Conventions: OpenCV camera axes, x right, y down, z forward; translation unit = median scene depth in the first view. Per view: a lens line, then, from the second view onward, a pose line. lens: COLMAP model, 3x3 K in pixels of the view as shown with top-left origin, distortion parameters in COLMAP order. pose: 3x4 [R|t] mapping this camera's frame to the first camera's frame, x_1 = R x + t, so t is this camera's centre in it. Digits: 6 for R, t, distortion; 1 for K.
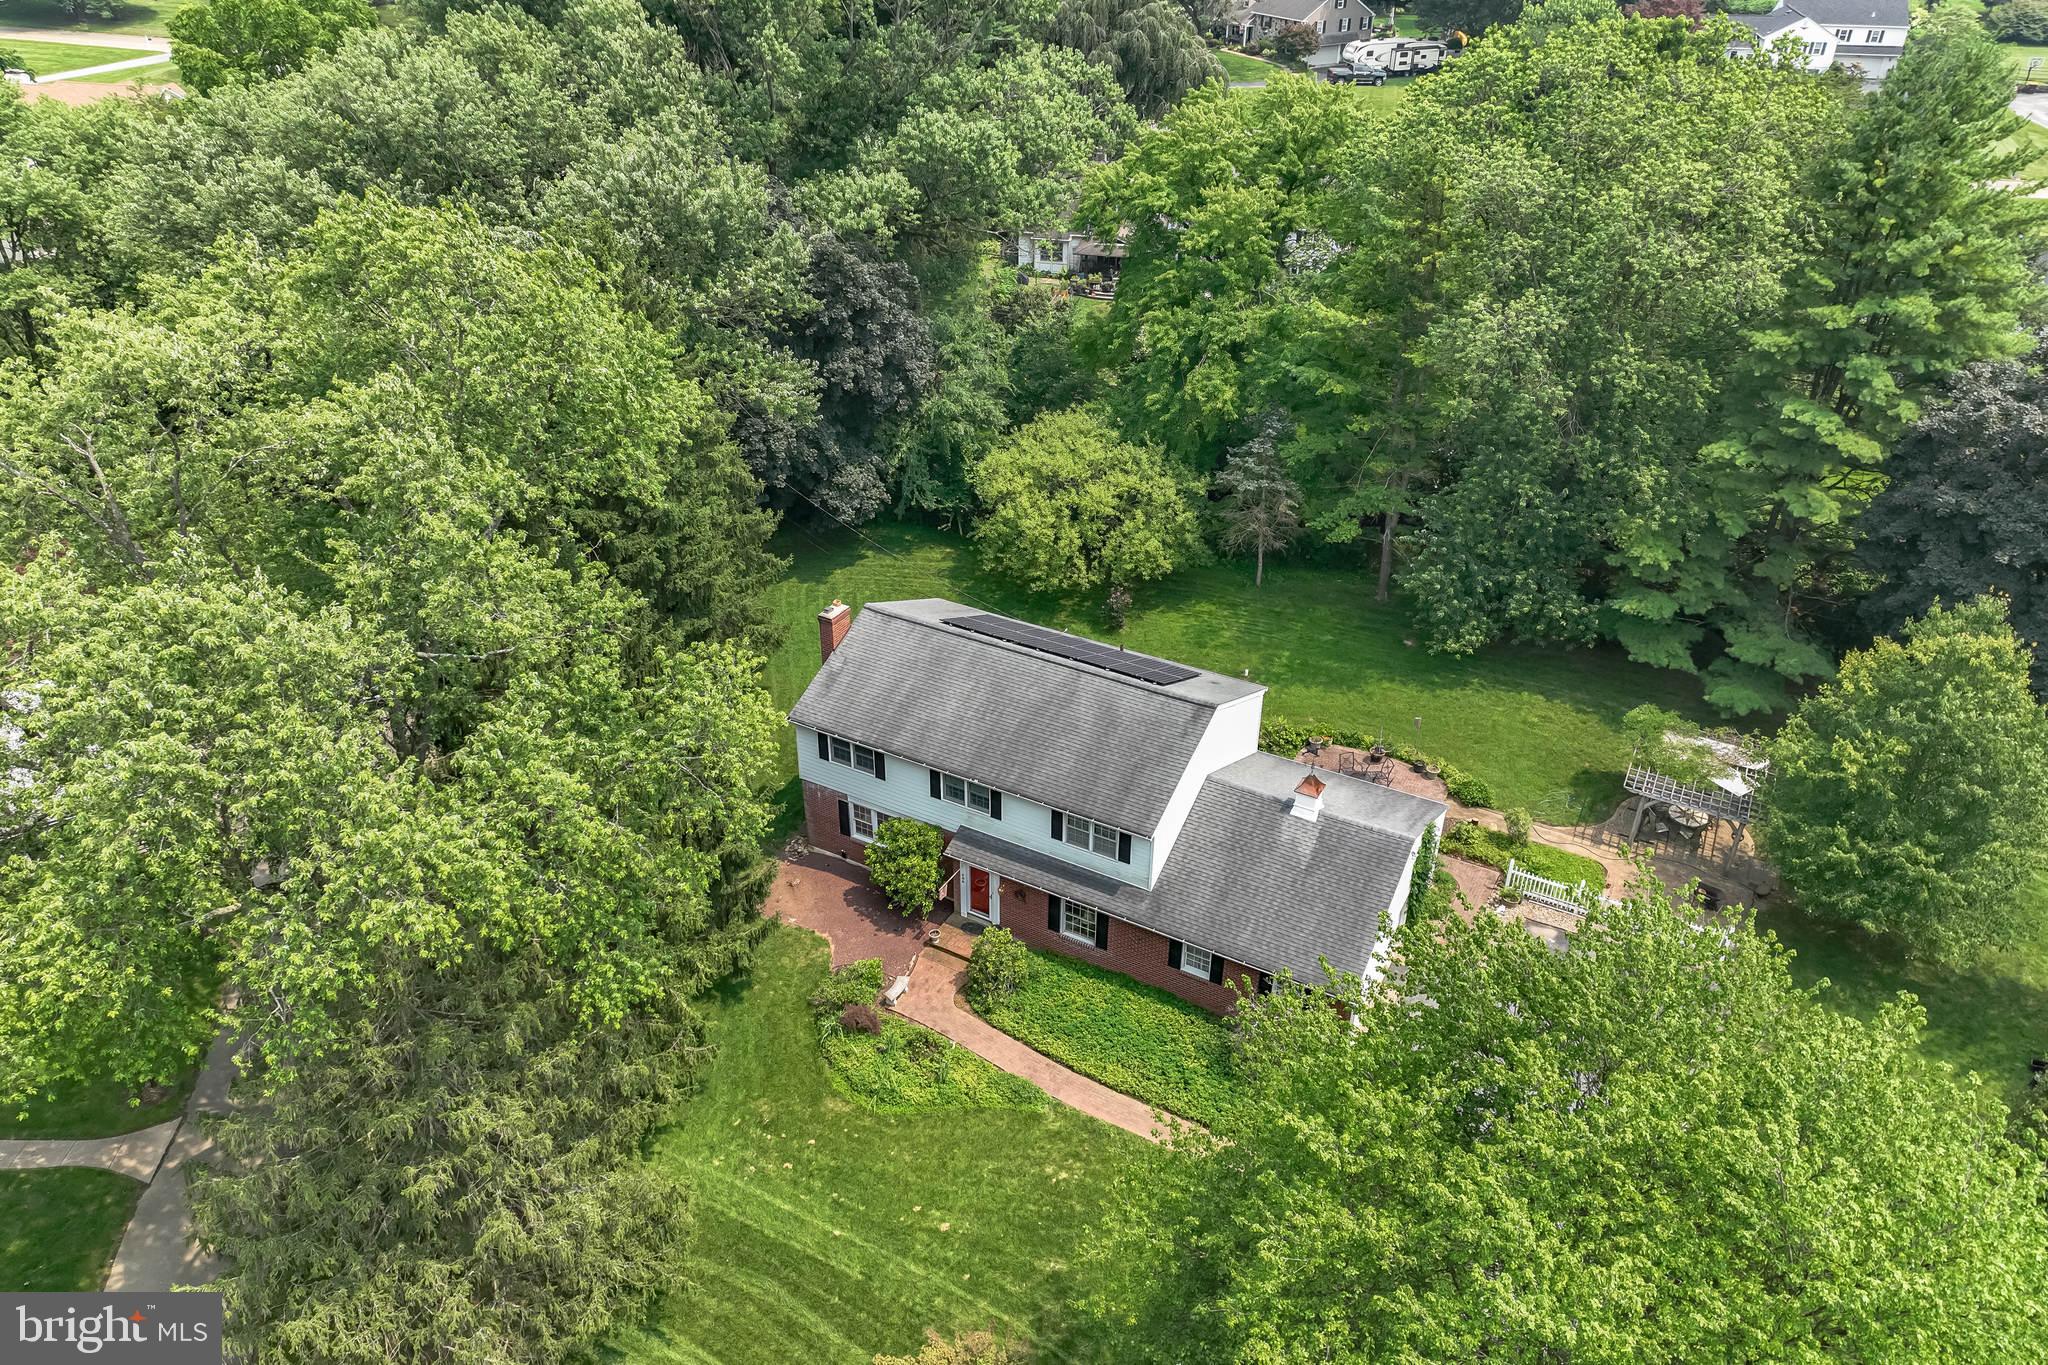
lens RADIAL K [[1422.8, 0, 1024.0], [0, 1422.8, 682.5], [0, 0, 1]] dist [-0.010092, -0.002723]
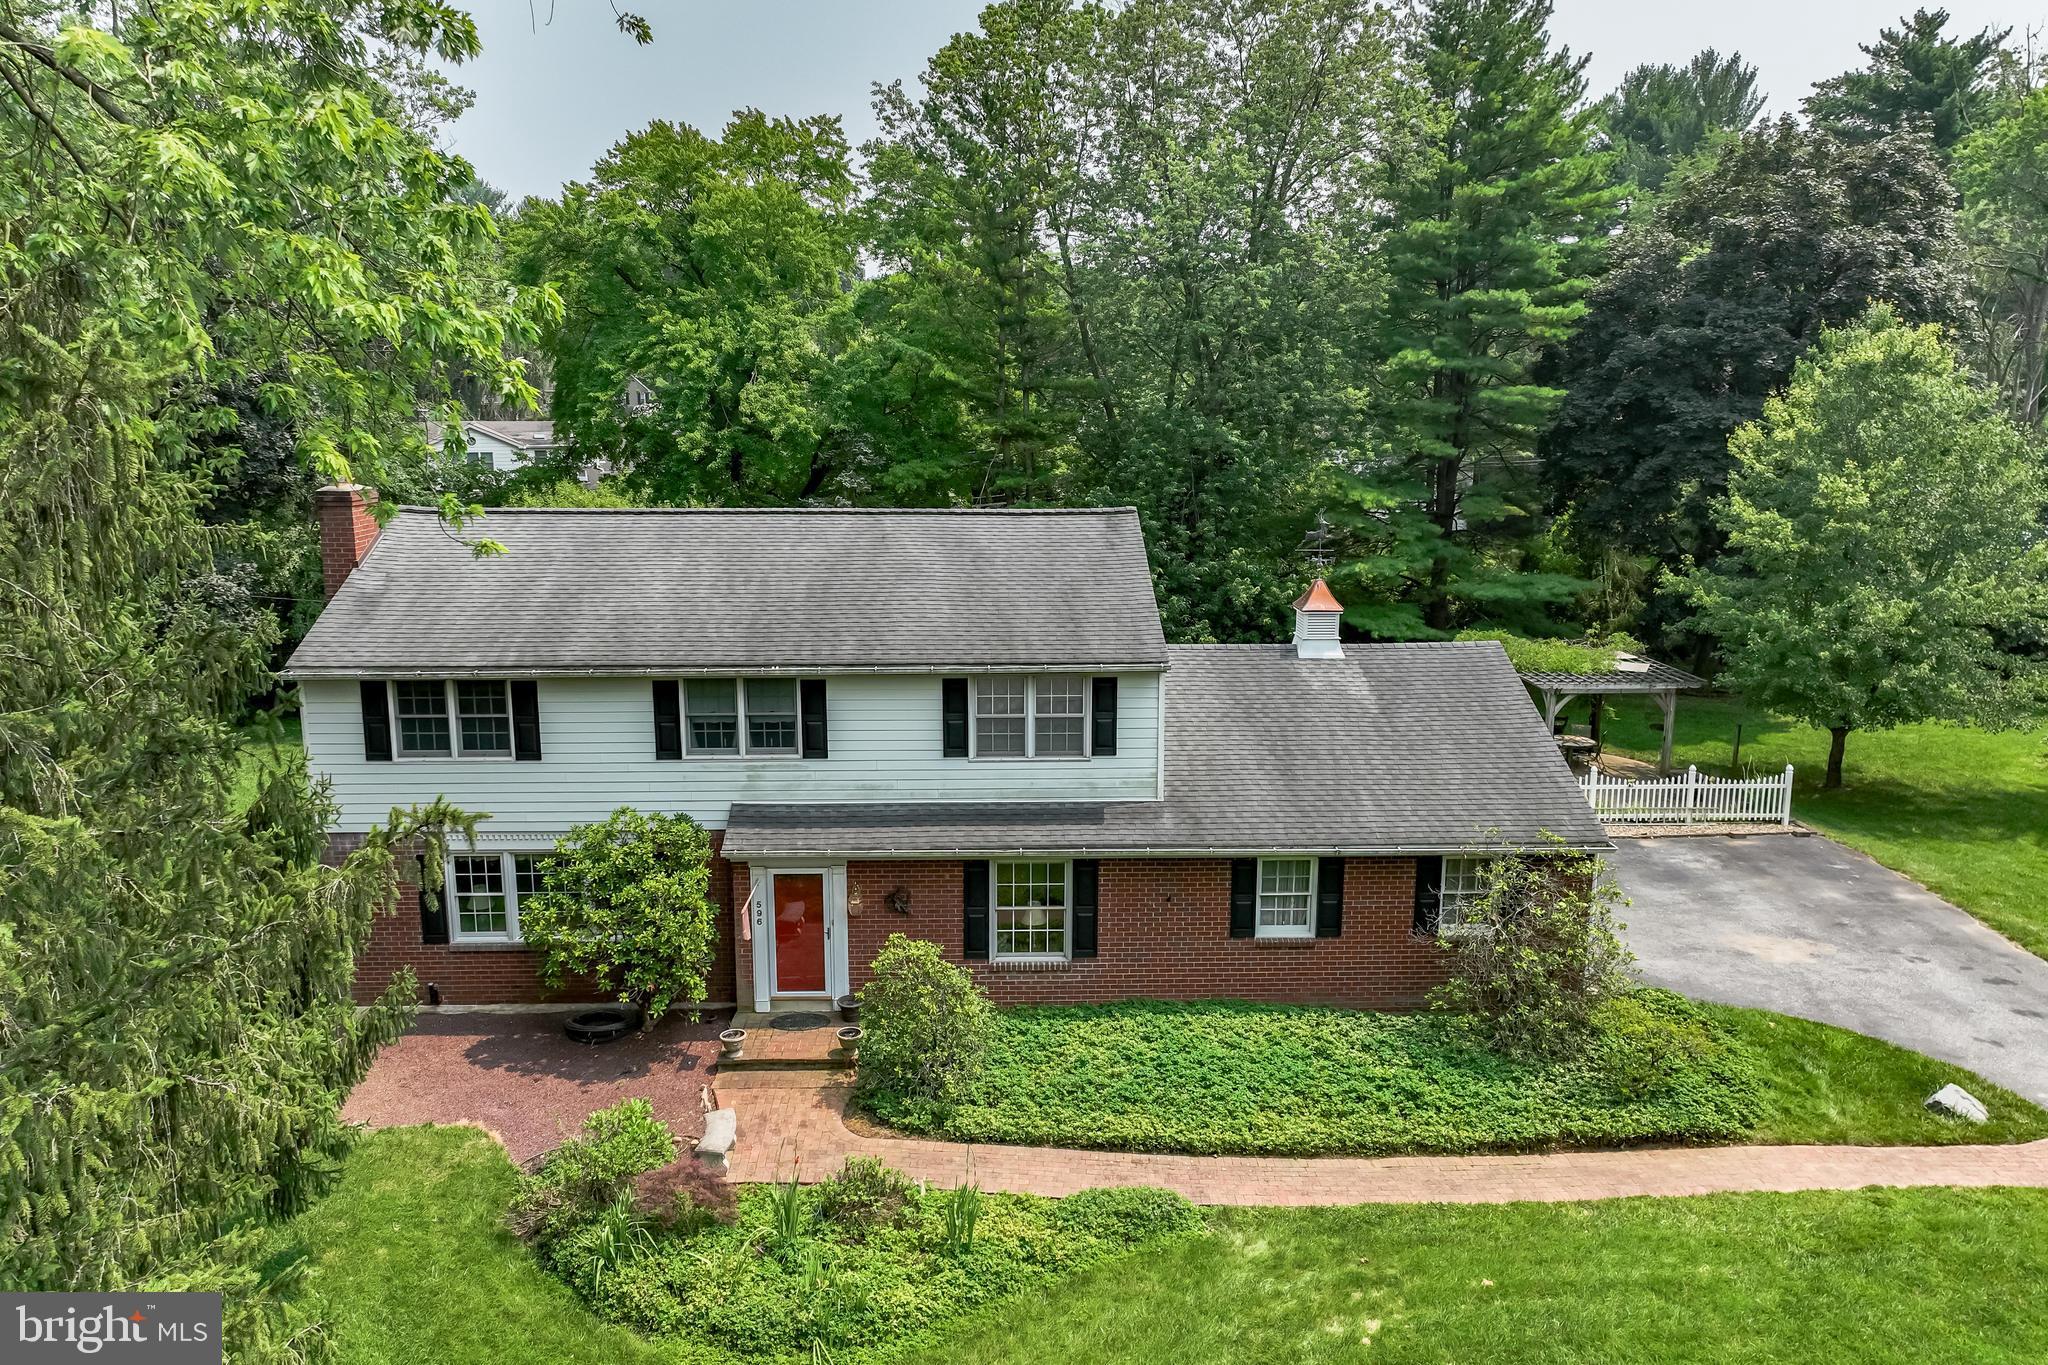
lens RADIAL K [[1422.8, 0, 1024.0], [0, 1422.8, 682.5], [0, 0, 1]] dist [-0.010092, -0.002723]
pose [[0.852768, -0.098233, 0.512968, -0.209713], [0.276229, 0.918377, -0.283340, 0.233398], [-0.443265, 0.383320, 0.810298, 0.569928]]
